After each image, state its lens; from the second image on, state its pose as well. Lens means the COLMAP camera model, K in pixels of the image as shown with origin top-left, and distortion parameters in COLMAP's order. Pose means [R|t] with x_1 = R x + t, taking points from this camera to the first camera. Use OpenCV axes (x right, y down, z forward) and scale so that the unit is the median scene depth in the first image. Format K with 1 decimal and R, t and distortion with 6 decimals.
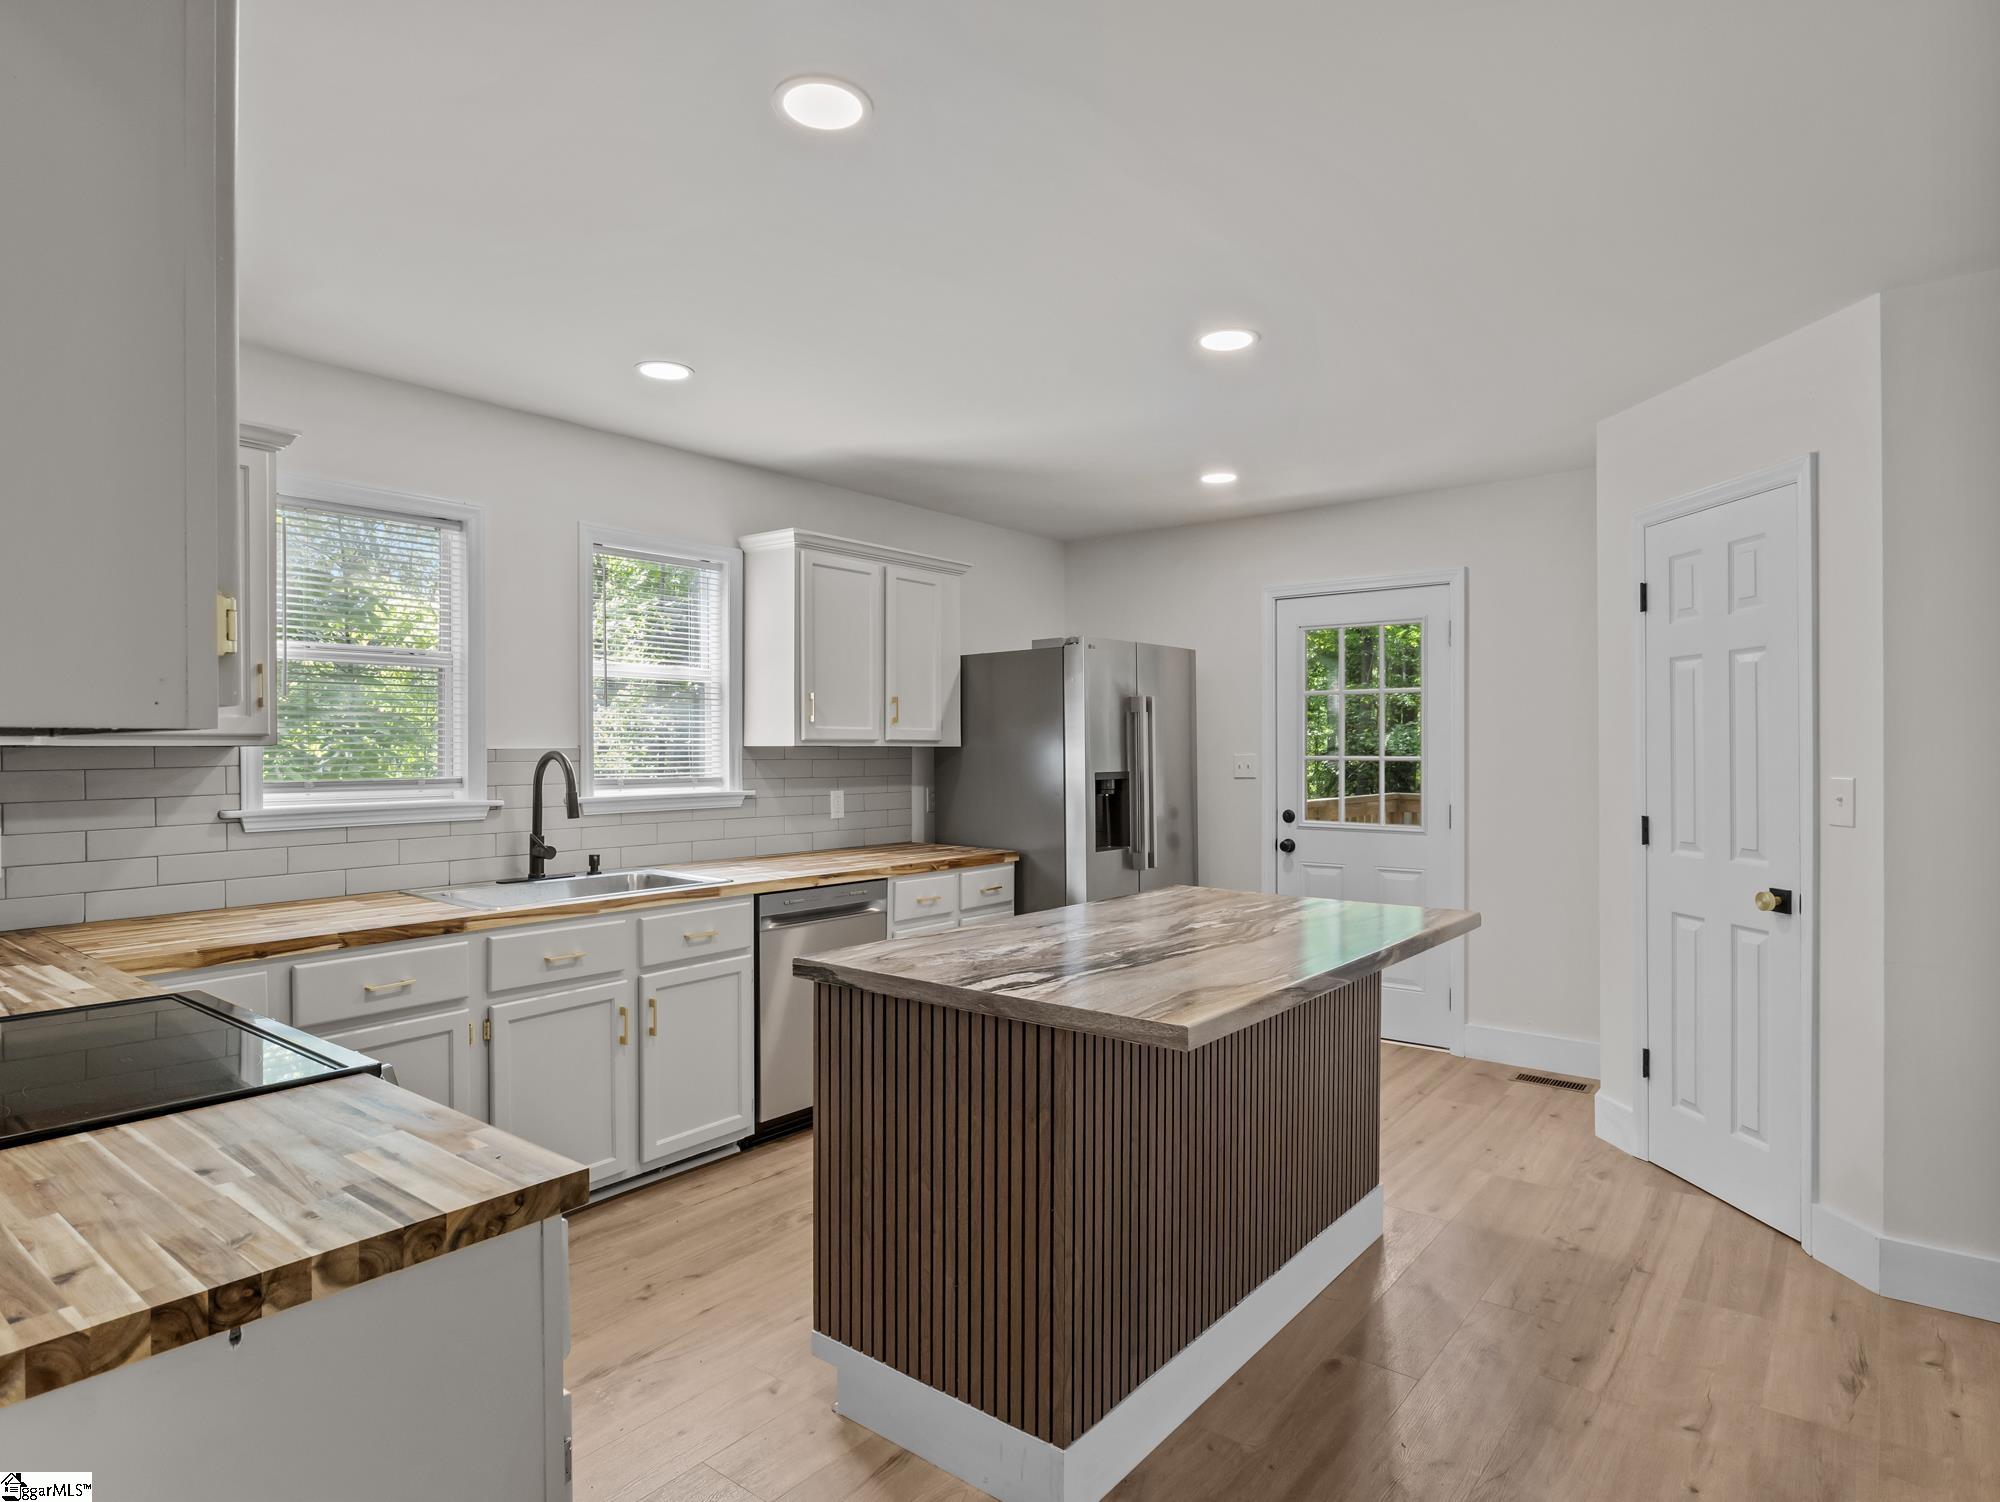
lens RADIAL K [[1130.2, 0, 1008.5], [0, 1130.2, 754.4], [0, 0, 1]] dist [-0.010555, 0.002640]
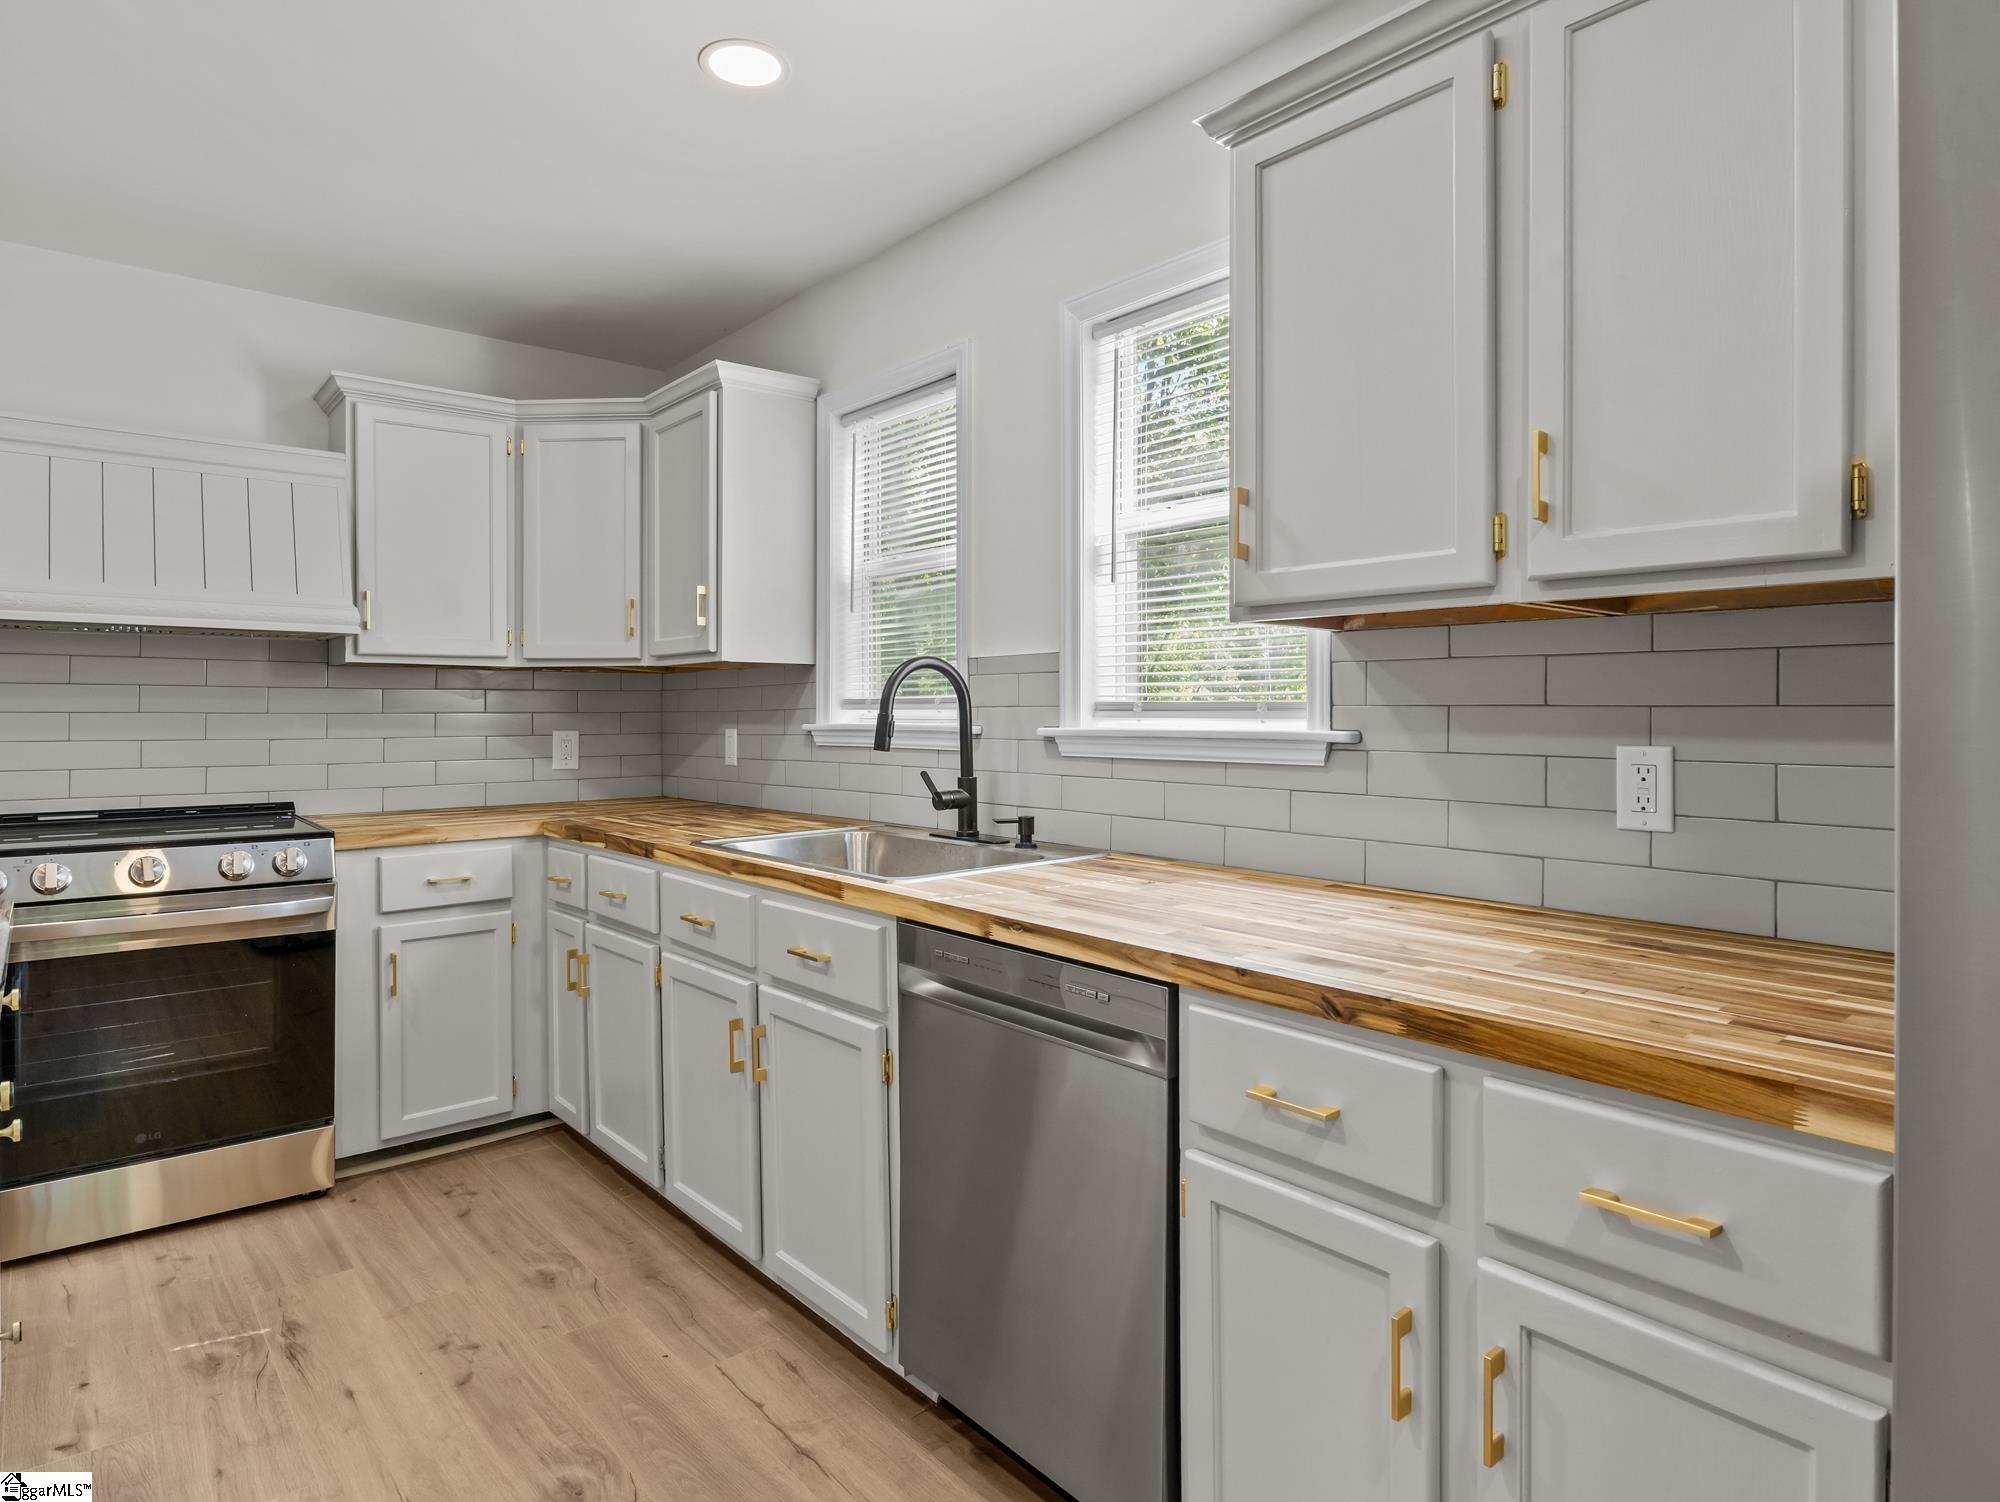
lens RADIAL K [[1130.2, 0, 1015.1], [0, 1130.2, 713.9], [0, 0, 1]] dist [-0.010555, 0.002640]
pose [[-0.192752, 0.003618, -0.981241, 0.241266], [-0.004537, 0.999979, 0.004578, 0.025138], [0.981237, 0.005334, -0.192732, 1.016716]]
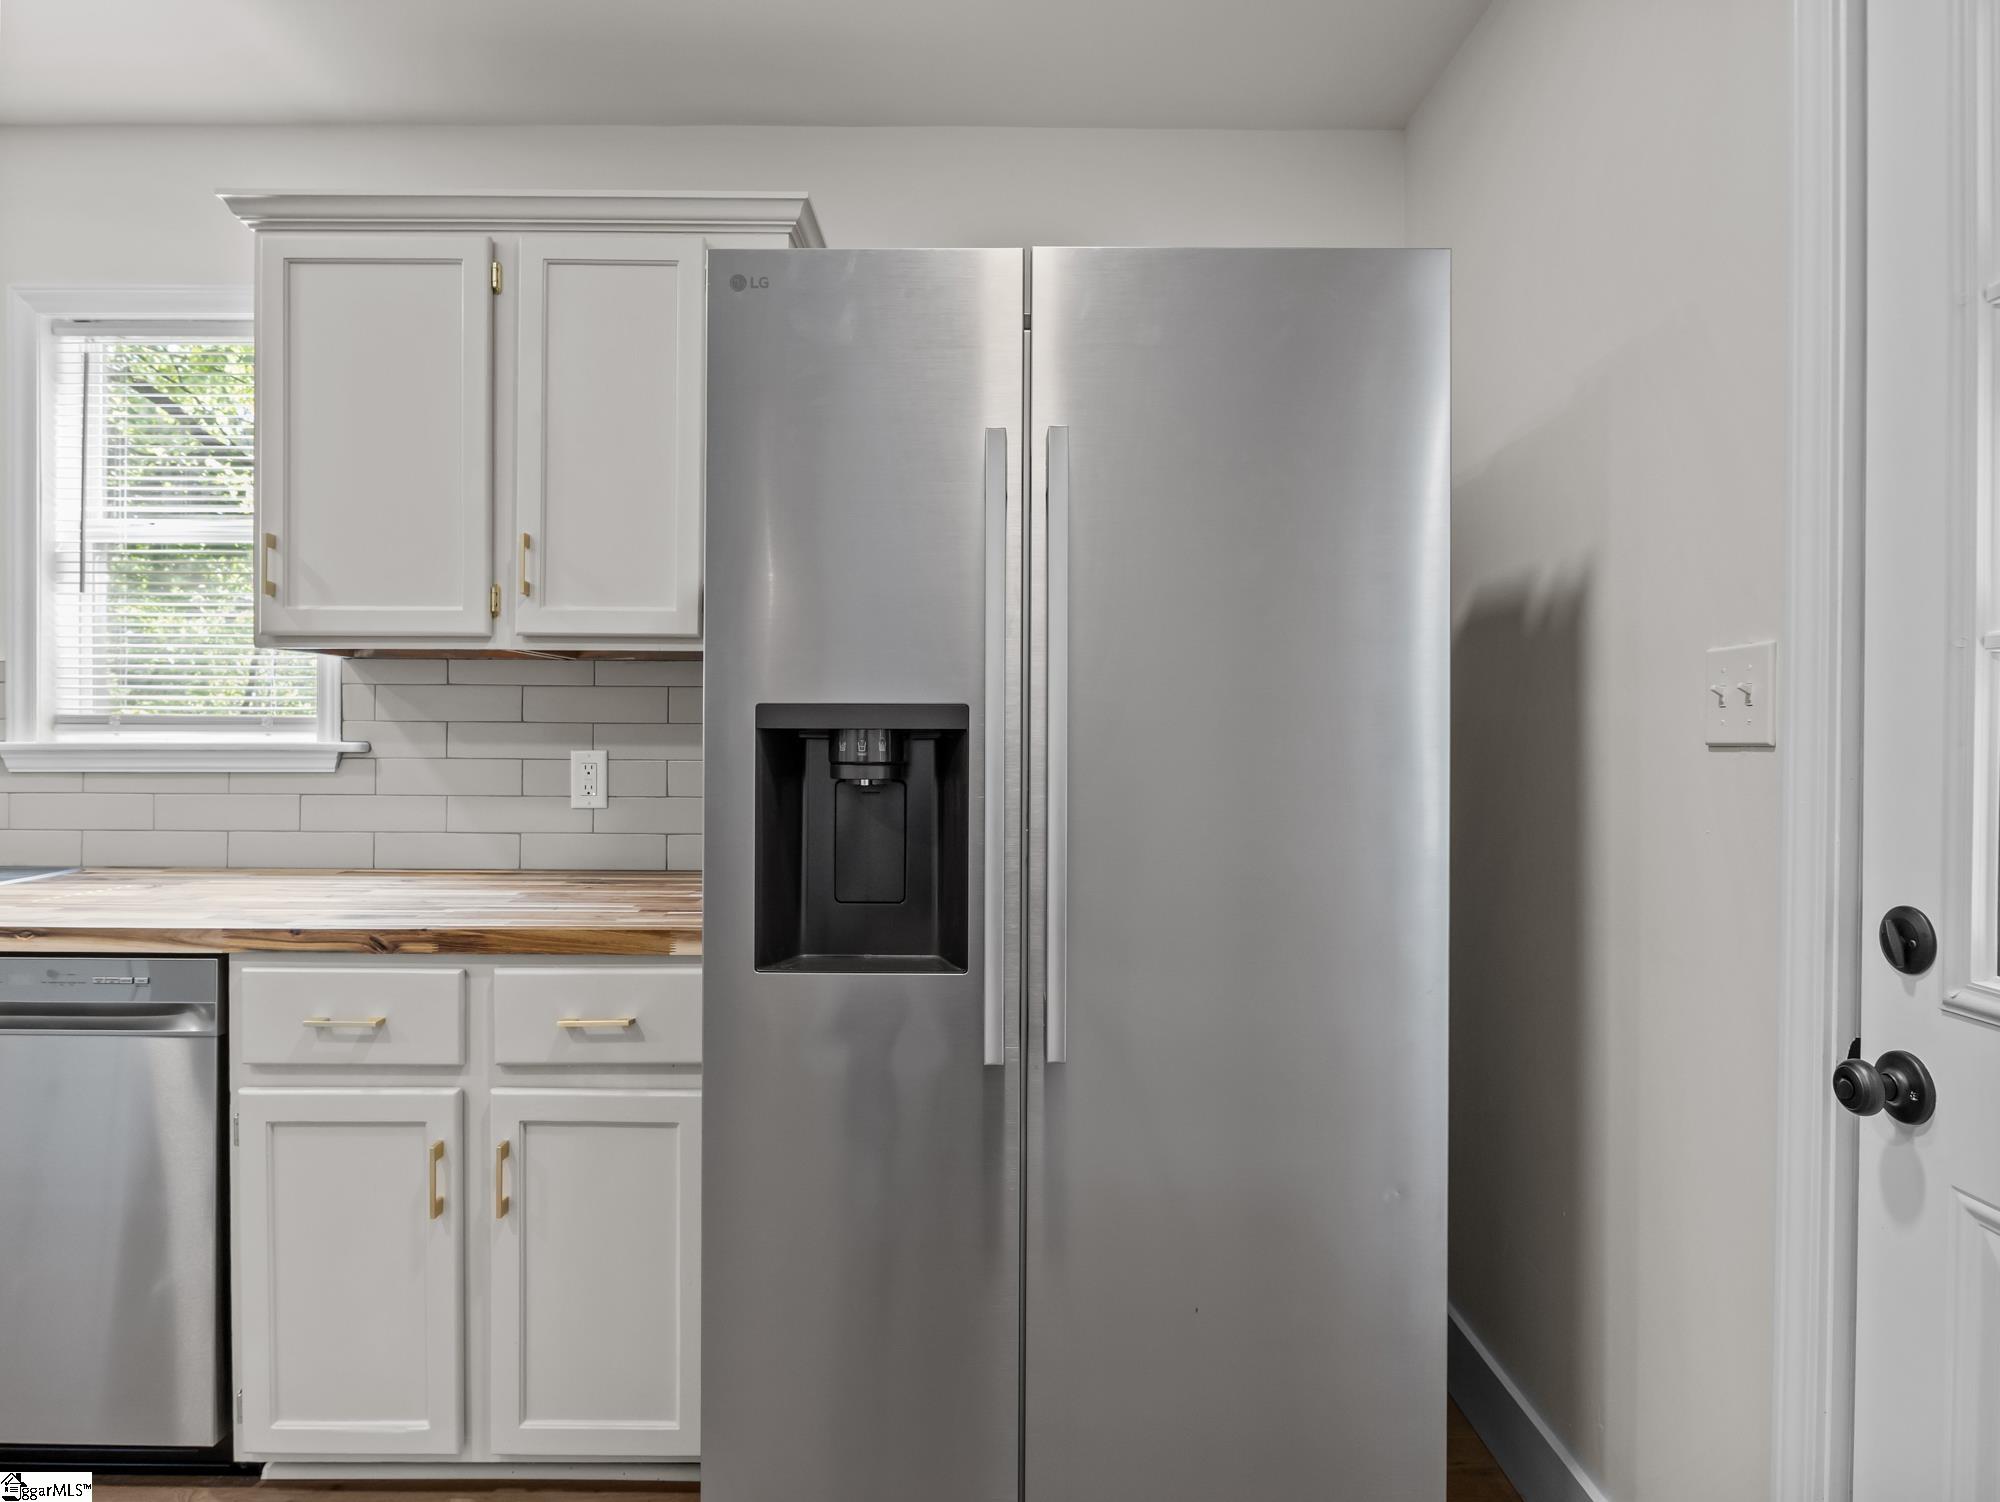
lens RADIAL K [[1130.2, 0, 998.4], [0, 1130.2, 726.7], [0, 0, 1]] dist [-0.010555, 0.002640]
pose [[0.622517, 0.002924, -0.782601, 0.388634], [-0.008451, 0.999960, -0.002985, 0.025078], [0.782561, 0.008472, 0.622516, 0.963087]]
